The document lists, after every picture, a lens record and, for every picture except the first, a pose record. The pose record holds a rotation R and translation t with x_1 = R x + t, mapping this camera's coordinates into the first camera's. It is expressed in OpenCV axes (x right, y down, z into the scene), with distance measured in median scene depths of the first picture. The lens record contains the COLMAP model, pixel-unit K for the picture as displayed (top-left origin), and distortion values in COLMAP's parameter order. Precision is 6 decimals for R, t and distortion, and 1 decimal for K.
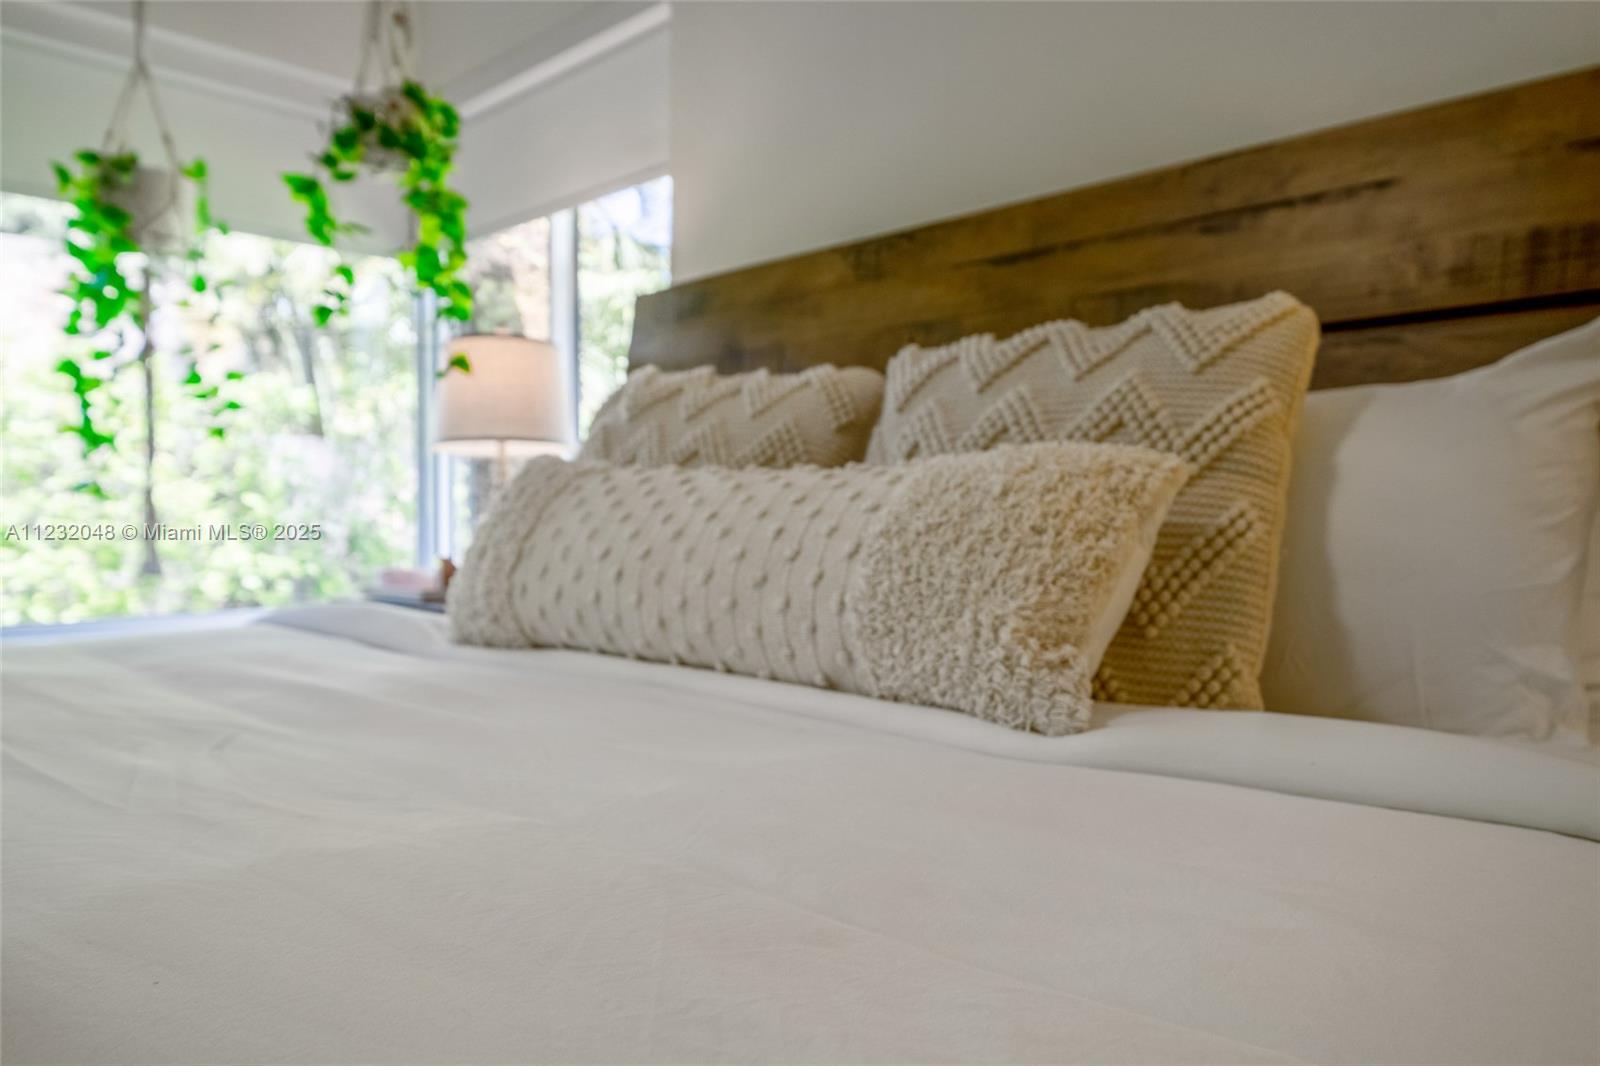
lens RADIAL K [[1085.6, 0, 800.0], [0, 1085.6, 533.0], [0, 0, 1]] dist [0.019208, -0.000355]
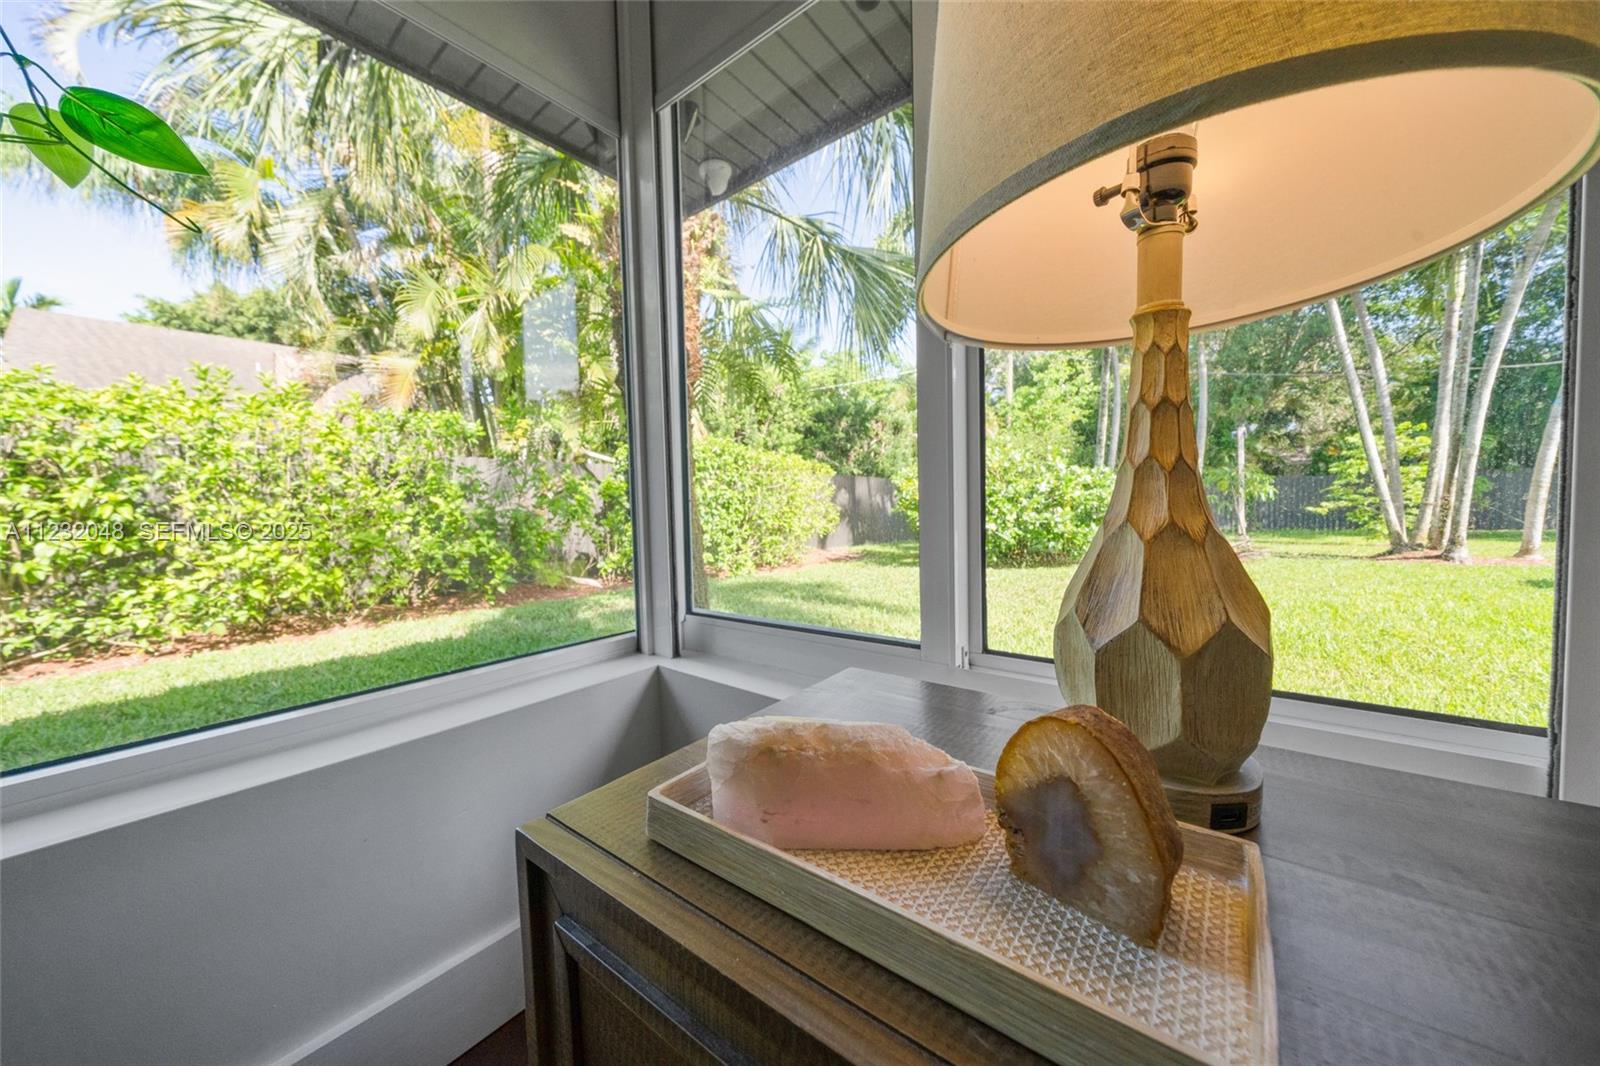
lens RADIAL K [[549.0, 0, 807.7], [0, 549.0, 530.6], [0, 0, 1]] dist [-0.000825, -0.000246]
pose [[0.991942, -0.002872, 0.126659, -0.544285], [-0.000666, 0.999611, 0.027881, -0.034047], [-0.126690, -0.027741, 0.991554, 1.077990]]
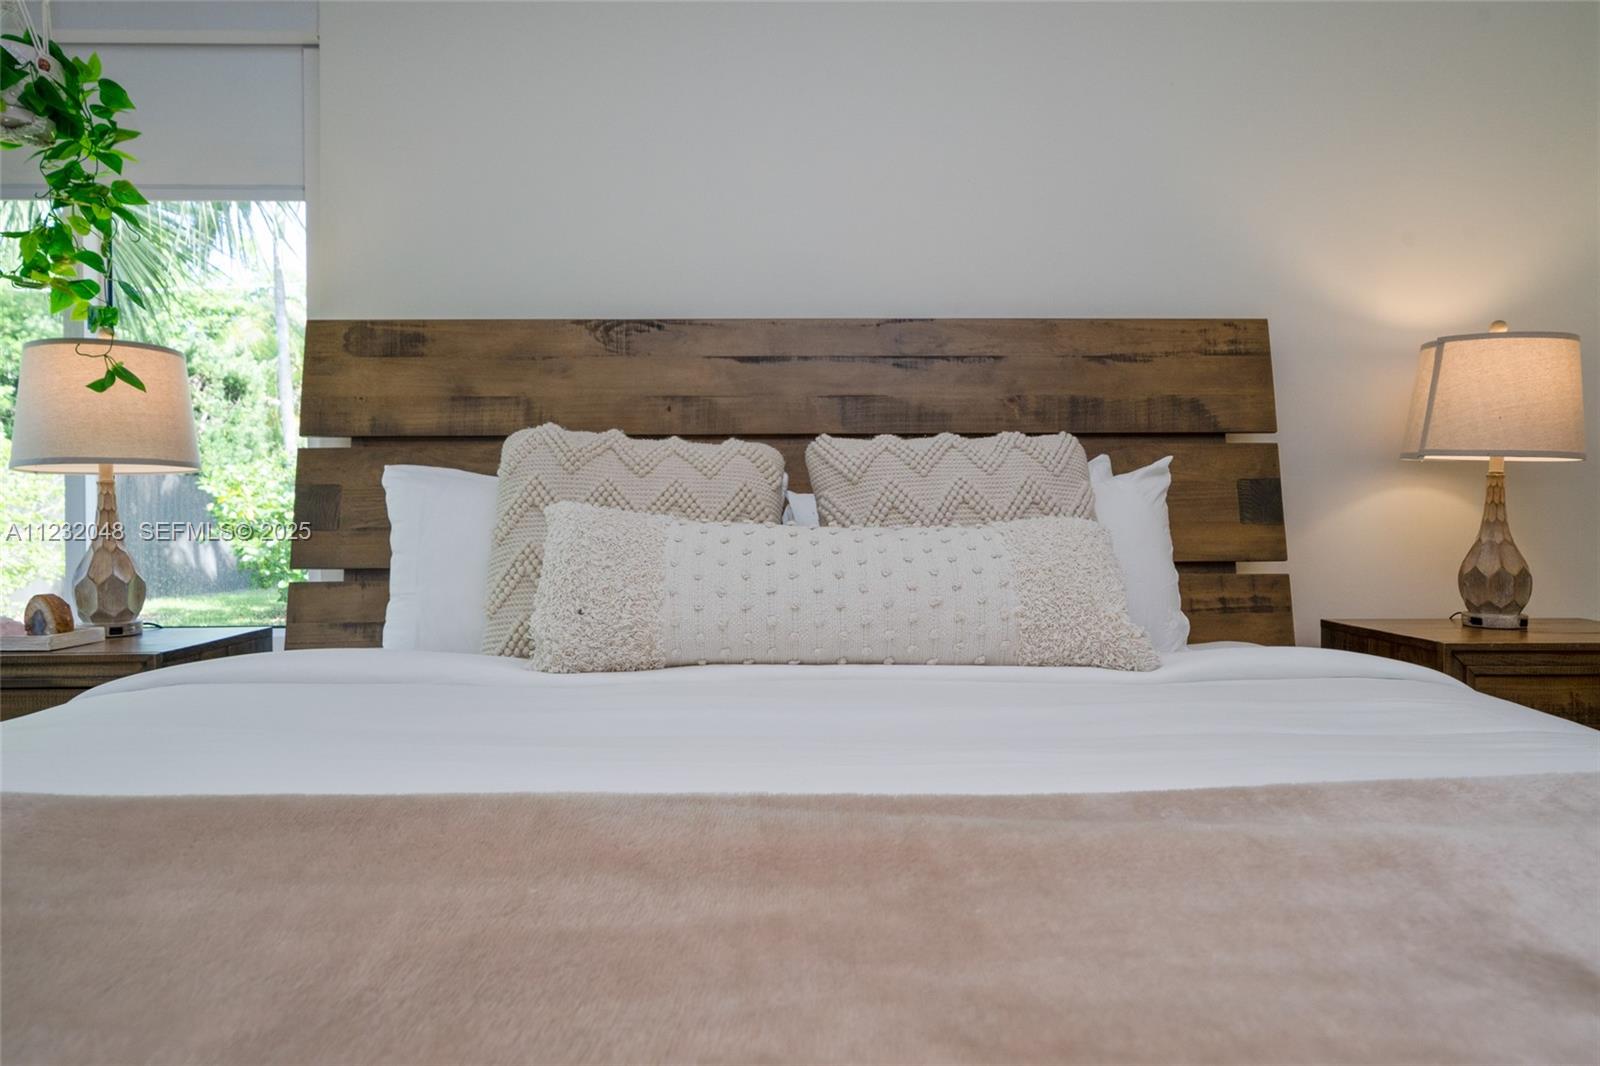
lens RADIAL K [[972.4, 0, 800.0], [0, 972.4, 533.0], [0, 0, 1]] dist [0.003663, 0.001040]
pose [[0.711552, -0.010495, 0.702555, -0.594848], [0.014186, 0.999899, 0.000568, -0.029765], [-0.702490, 0.009562, 0.711629, 0.078601]]
